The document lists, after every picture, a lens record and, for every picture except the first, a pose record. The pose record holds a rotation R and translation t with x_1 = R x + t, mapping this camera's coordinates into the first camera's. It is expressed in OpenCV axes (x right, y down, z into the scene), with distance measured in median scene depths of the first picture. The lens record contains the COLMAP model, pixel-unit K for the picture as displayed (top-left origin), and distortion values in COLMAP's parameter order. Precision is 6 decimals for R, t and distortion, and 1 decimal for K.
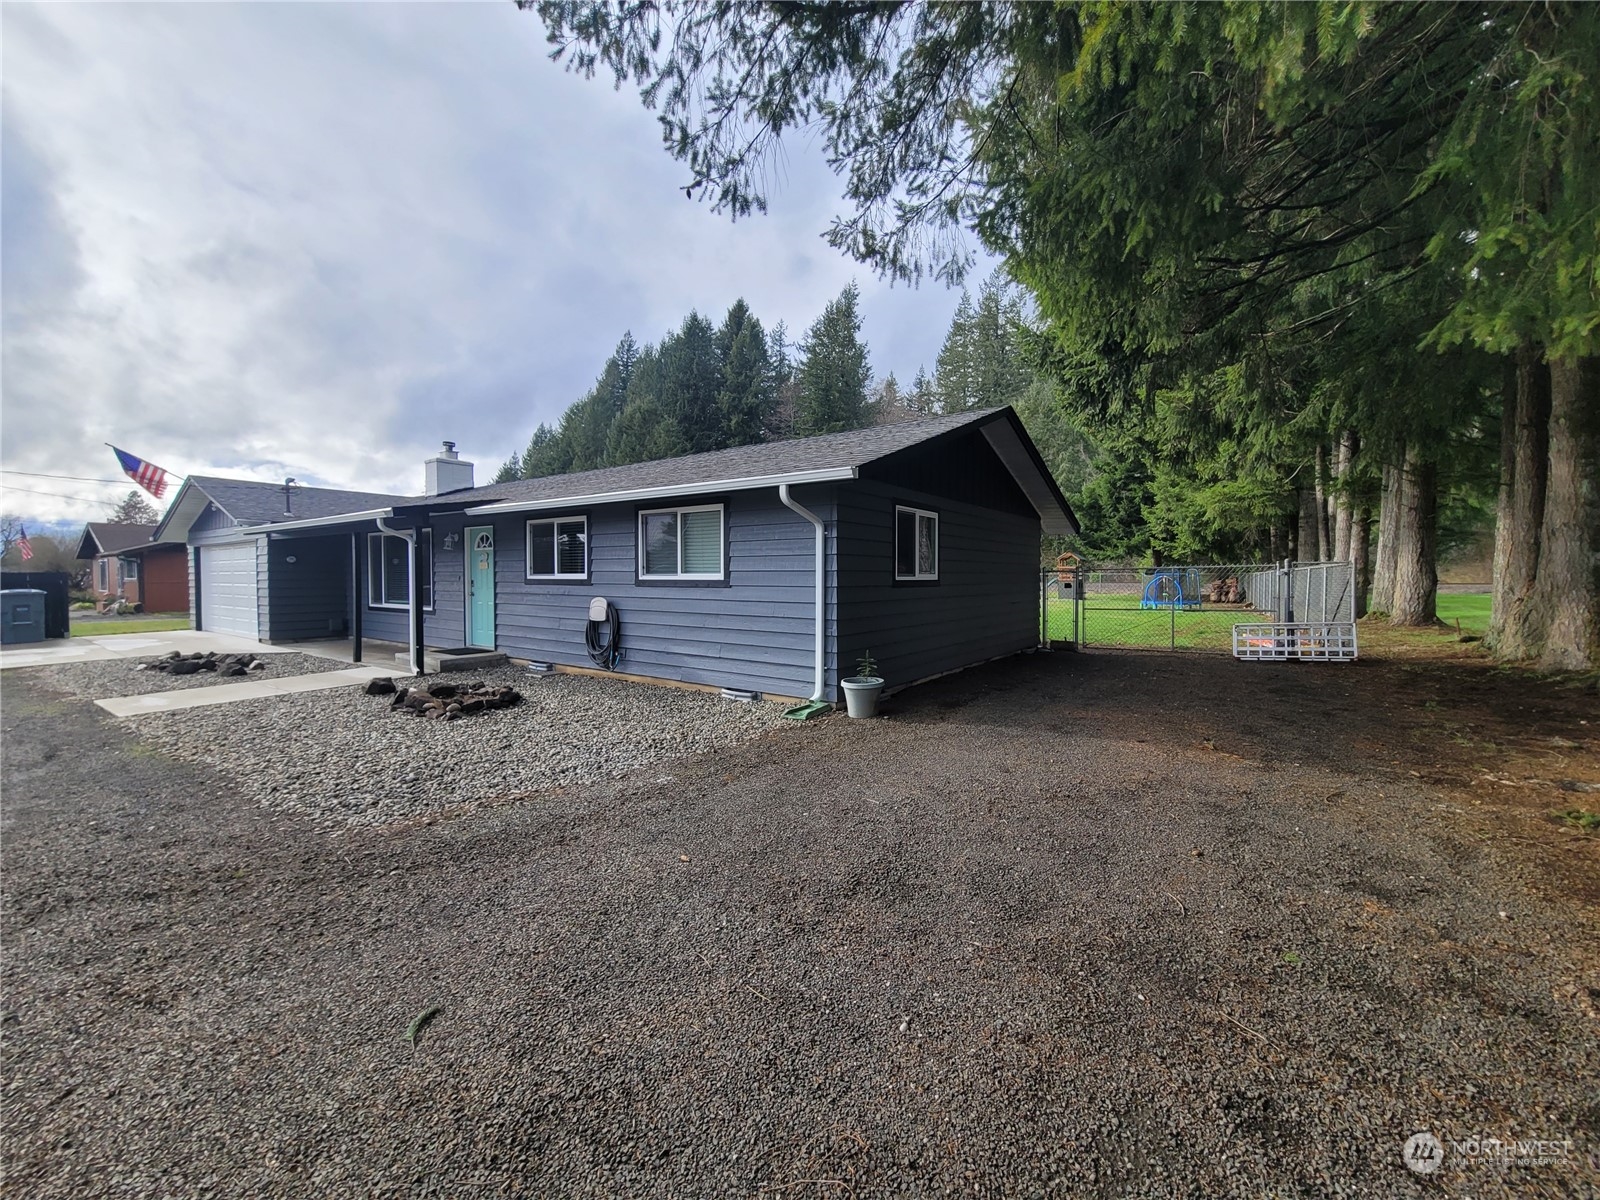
lens RADIAL K [[641.3, 0, 800.0], [0, 641.3, 600.0], [0, 0, 1]] dist [-0.000651, -0.000447]
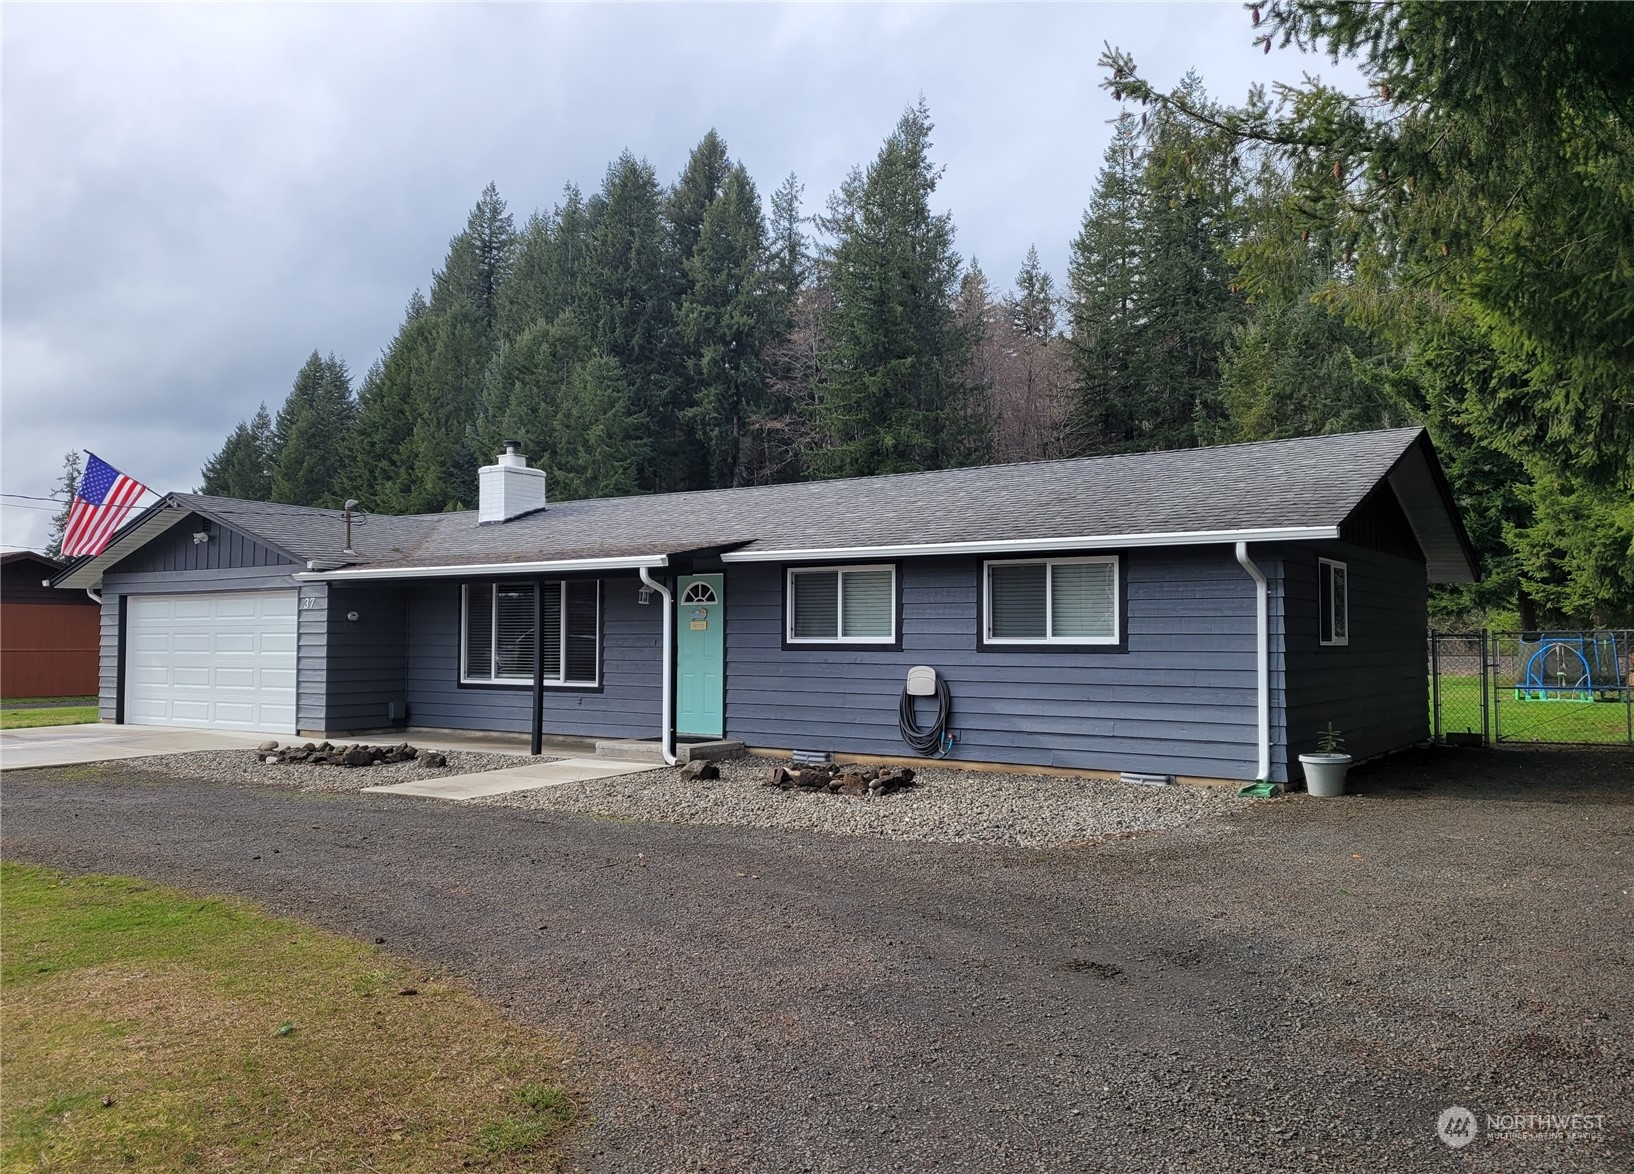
lens RADIAL K [[1233.0, 0, 809.4], [0, 1233.0, 601.7], [0, 0, 1]] dist [0.079330, -0.064009]
pose [[0.999962, 0.002052, 0.008495, -0.456513], [-0.001444, 0.997483, -0.070894, 0.024896], [-0.008619, 0.070879, 0.997448, -0.539608]]
